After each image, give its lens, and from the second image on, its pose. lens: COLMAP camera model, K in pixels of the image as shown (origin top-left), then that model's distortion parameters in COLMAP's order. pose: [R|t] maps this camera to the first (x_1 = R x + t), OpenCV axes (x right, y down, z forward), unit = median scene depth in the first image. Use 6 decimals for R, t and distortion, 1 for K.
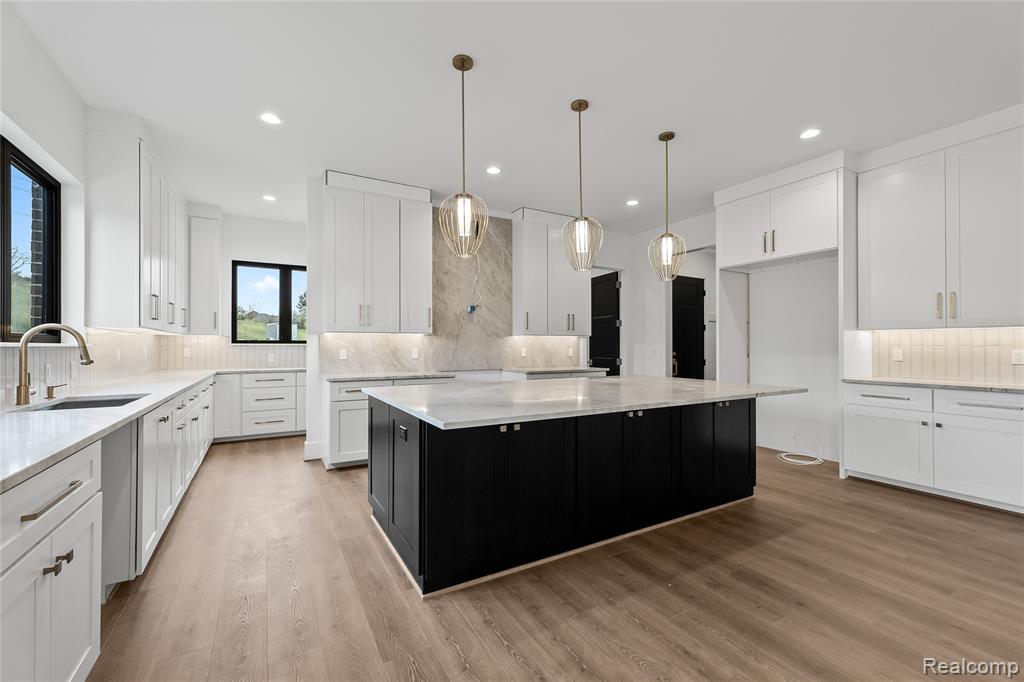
lens RADIAL K [[437.0, 0, 515.1], [0, 437.0, 340.3], [0, 0, 1]] dist [0.005702, -0.000830]
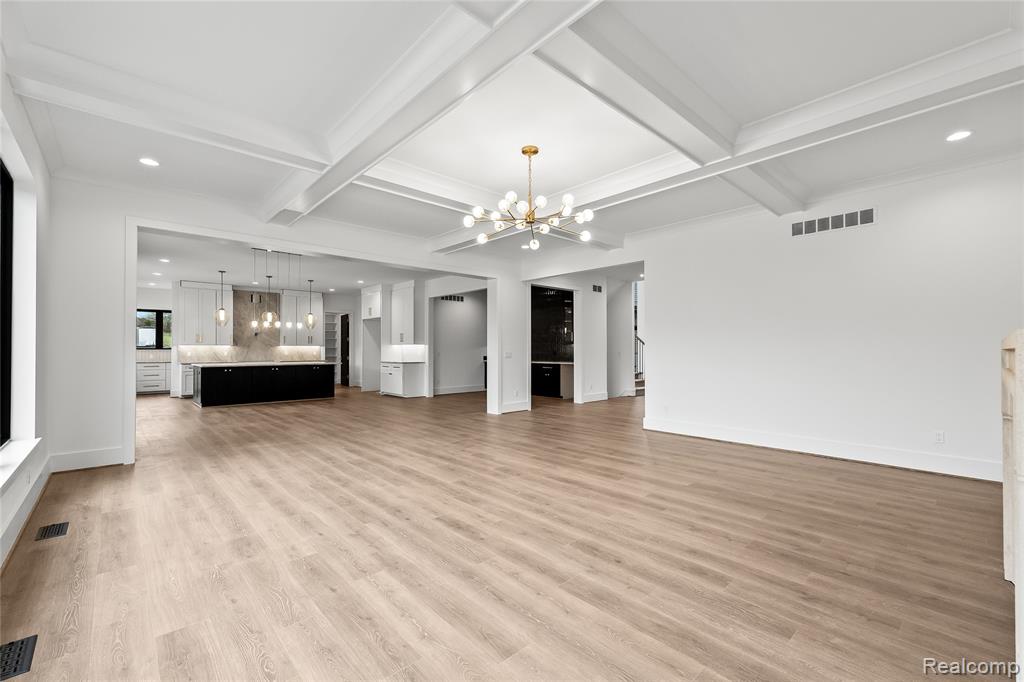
lens RADIAL K [[437.0, 0, 517.3], [0, 437.0, 344.9], [0, 0, 1]] dist [0.005702, -0.000830]
pose [[0.981009, -0.000610, 0.193960, 0.866987], [0.000690, 1.000000, -0.000344, -0.015761], [-0.193959, 0.000471, 0.981009, -1.636660]]
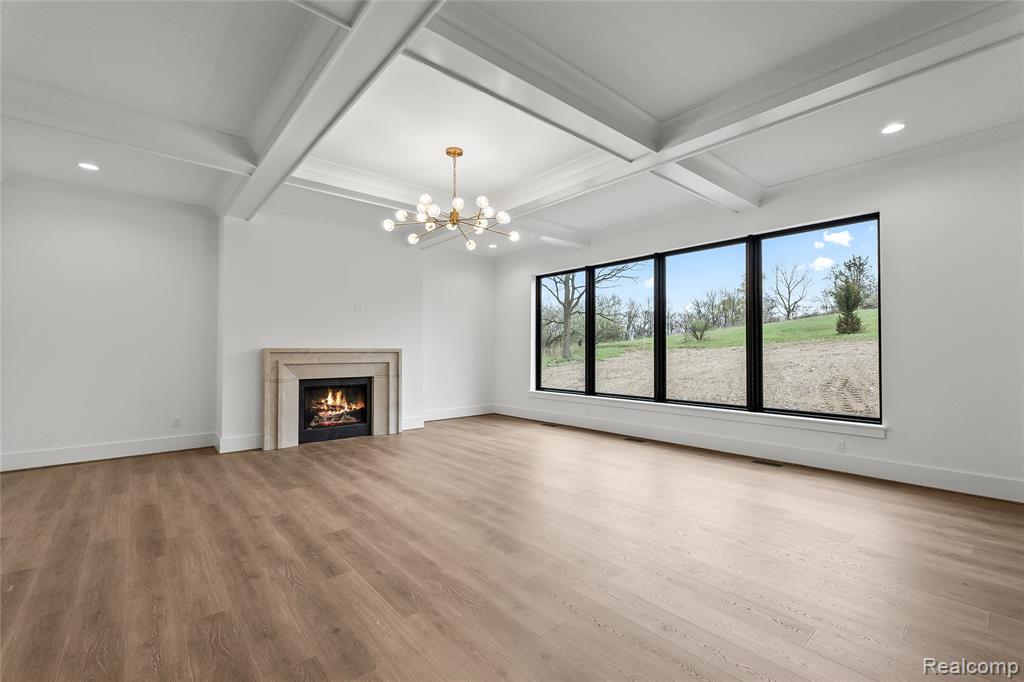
lens RADIAL K [[437.0, 0, 520.4], [0, 437.0, 349.7], [0, 0, 1]] dist [0.005702, -0.000830]
pose [[-0.985953, -0.001181, -0.167016, 1.057750], [0.001724, 0.999850, -0.017246, 0.002316], [0.167011, -0.017292, -0.985803, -0.066210]]
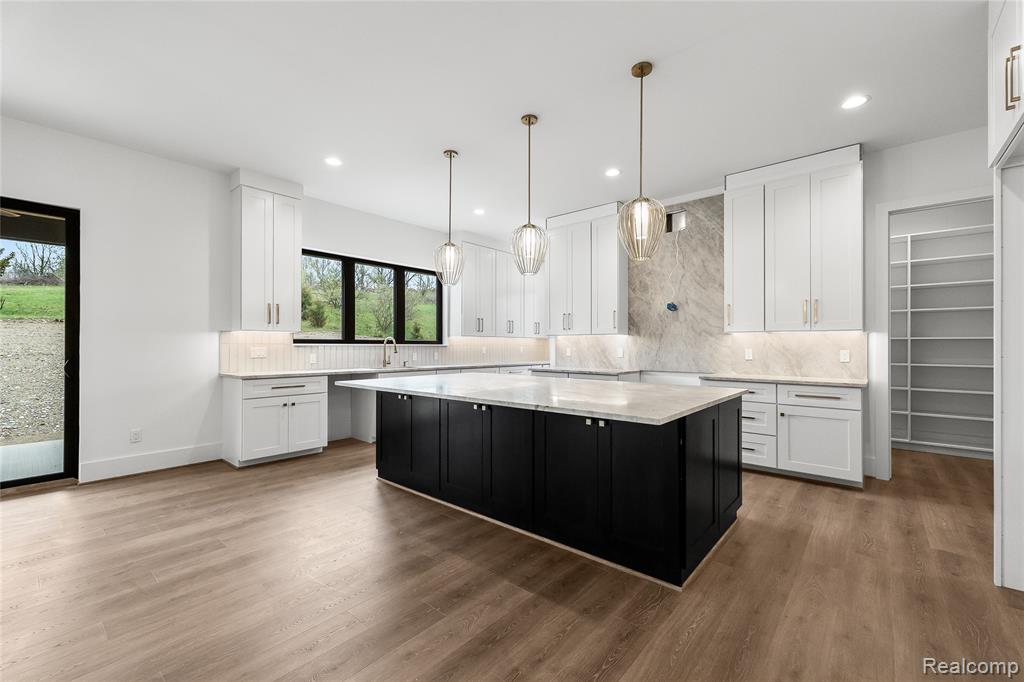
lens RADIAL K [[437.0, 0, 510.8], [0, 437.0, 341.0], [0, 0, 1]] dist [0.005702, -0.000830]
pose [[0.309154, -0.008558, -0.950973, 0.753726], [0.009369, 0.999938, -0.005953, 0.004951], [0.950966, -0.007069, 0.309216, 0.412764]]
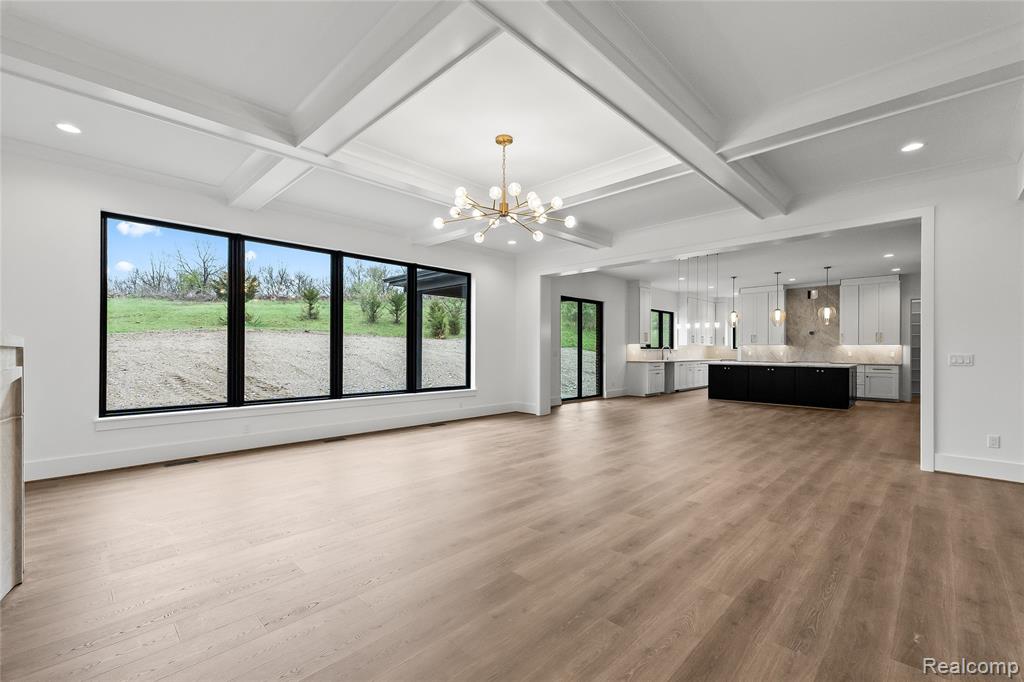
lens RADIAL K [[437.0, 0, 501.4], [0, 437.0, 360.7], [0, 0, 1]] dist [0.005702, -0.000830]
pose [[0.227433, 0.024804, -0.973478, 1.784135], [0.008065, 0.999593, 0.027354, -0.008082], [0.973760, -0.014072, 0.227141, -1.038804]]
